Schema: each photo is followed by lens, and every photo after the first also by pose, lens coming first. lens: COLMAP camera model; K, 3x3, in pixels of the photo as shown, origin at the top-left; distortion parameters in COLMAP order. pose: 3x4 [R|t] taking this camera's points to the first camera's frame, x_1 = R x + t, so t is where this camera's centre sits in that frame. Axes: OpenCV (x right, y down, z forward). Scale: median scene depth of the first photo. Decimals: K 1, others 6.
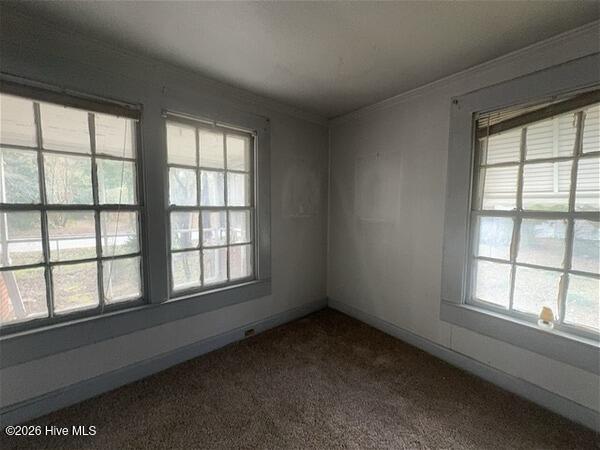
lens RADIAL K [[238.6, 0, 300.8], [0, 238.6, 223.6], [0, 0, 1]] dist [-0.000995, 0.000092]
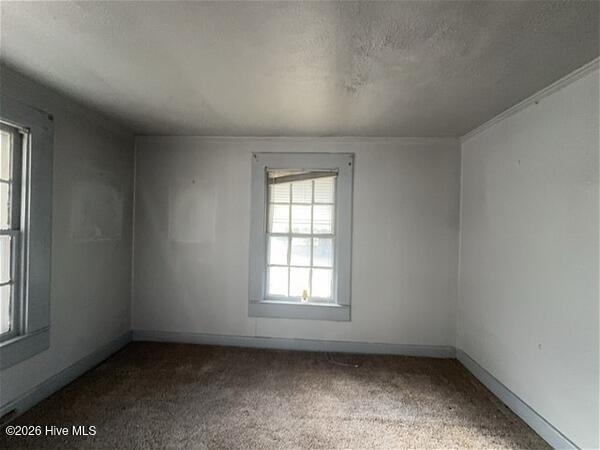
lens RADIAL K [[238.6, 0, 300.8], [0, 238.6, 223.6], [0, 0, 1]] dist [-0.000995, 0.000092]
pose [[0.671543, 0.011047, 0.740884, -0.200450], [0.036436, 0.998187, -0.047910, -0.032476], [-0.740069, 0.059168, 0.669923, -0.117428]]
